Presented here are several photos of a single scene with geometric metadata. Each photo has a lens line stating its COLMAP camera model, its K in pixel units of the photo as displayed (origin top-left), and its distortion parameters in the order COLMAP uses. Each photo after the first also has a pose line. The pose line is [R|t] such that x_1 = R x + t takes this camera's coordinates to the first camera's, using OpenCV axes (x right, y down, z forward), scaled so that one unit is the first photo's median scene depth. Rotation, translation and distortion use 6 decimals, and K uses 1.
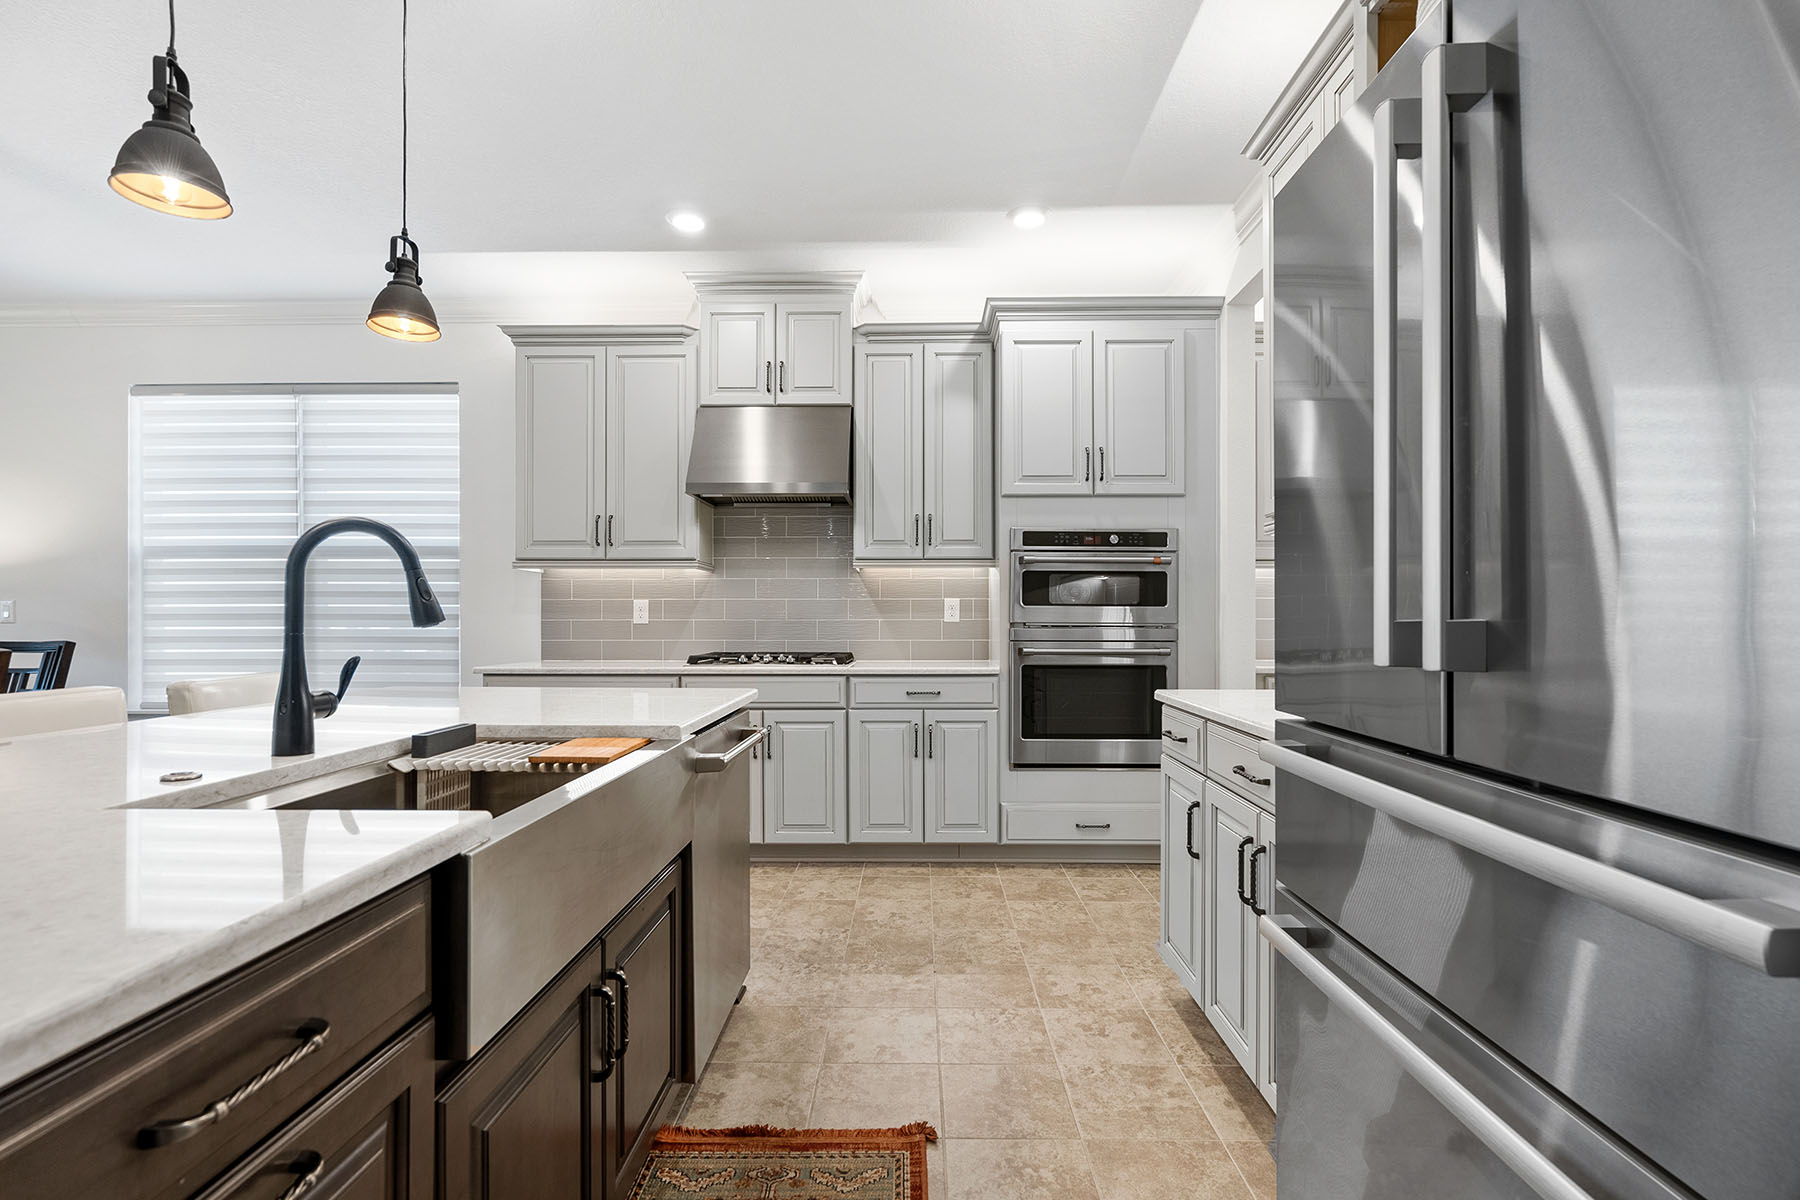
lens RADIAL K [[812.0, 0, 902.3], [0, 812.0, 610.2], [0, 0, 1]] dist [-0.004459, 0.000714]
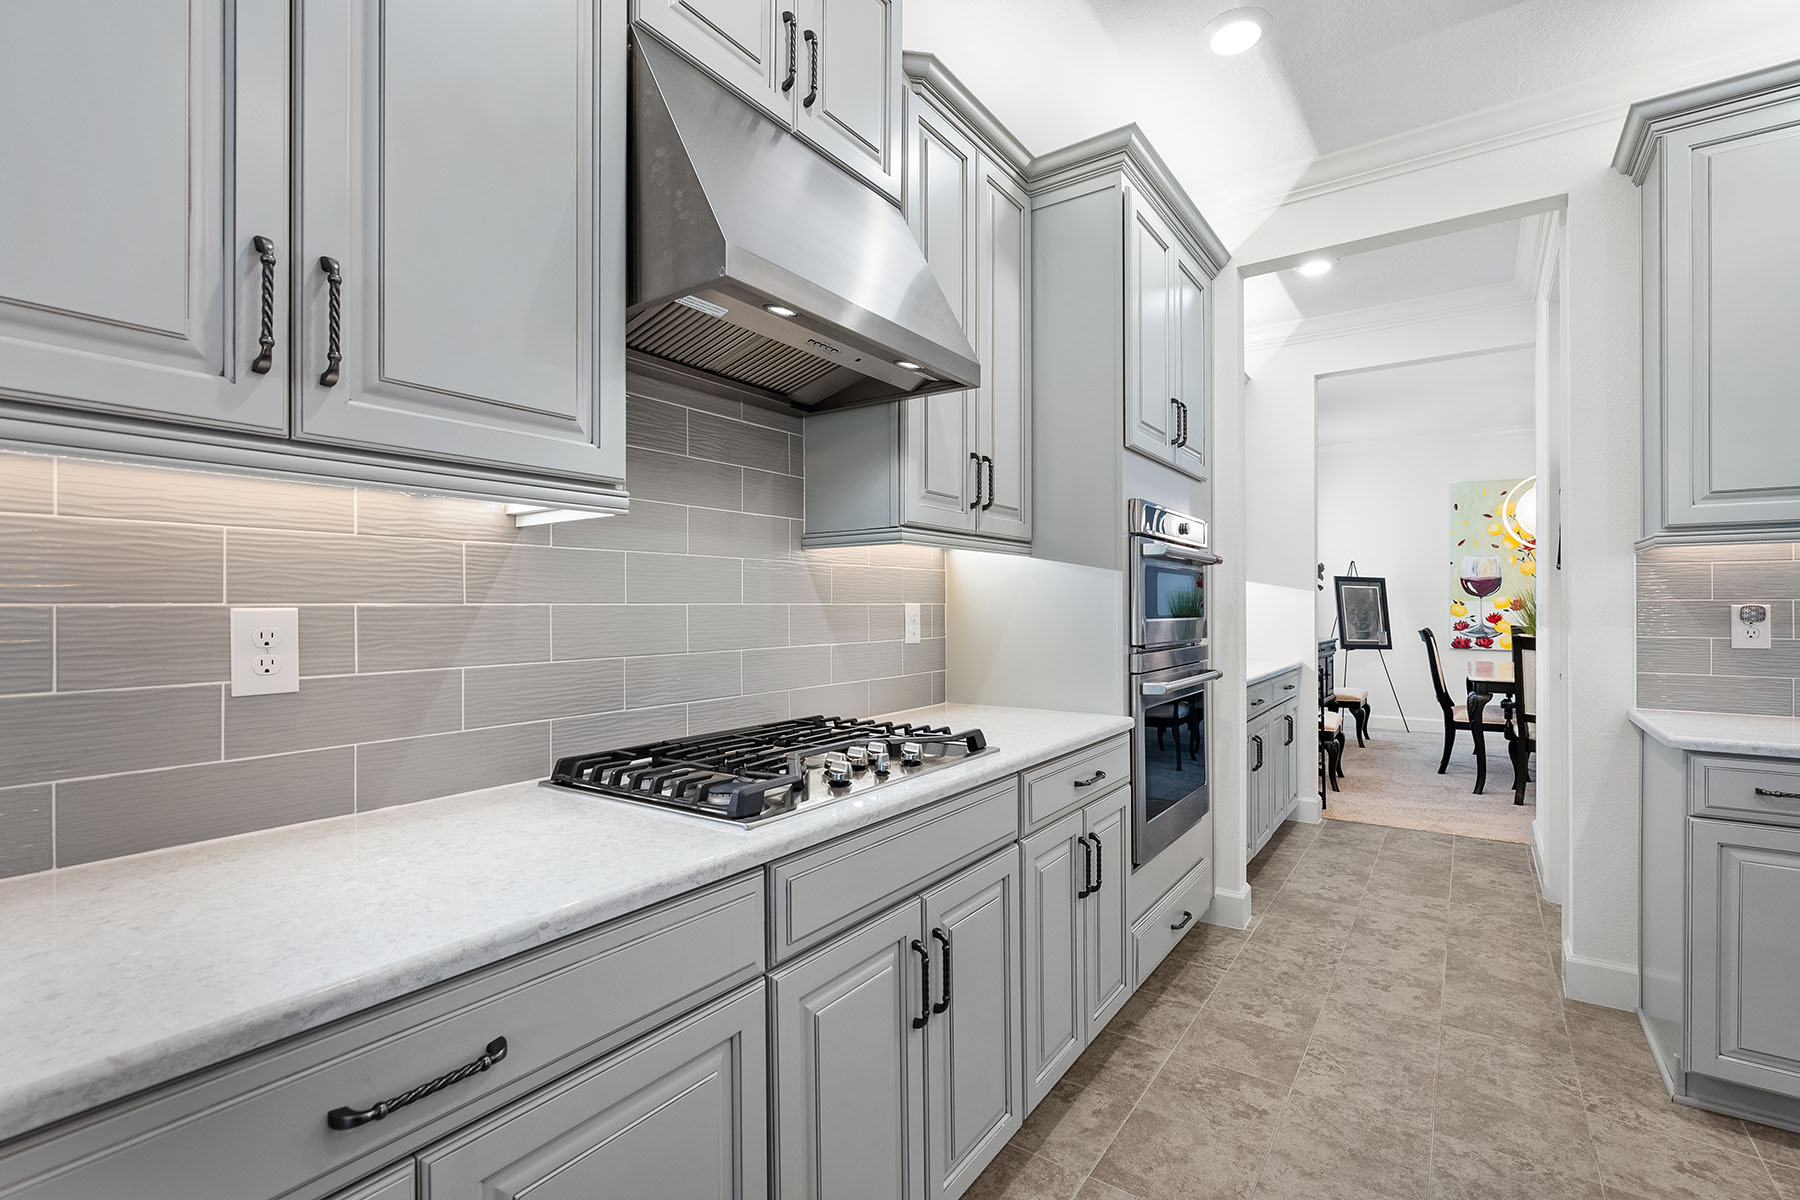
lens RADIAL K [[812.0, 0, 902.4], [0, 812.0, 600.8], [0, 0, 1]] dist [-0.004459, 0.000714]
pose [[0.563783, 0.004784, 0.825909, -0.502255], [-0.003642, 0.999988, -0.003307, -0.016922], [-0.825915, -0.001143, 0.563794, 0.791681]]
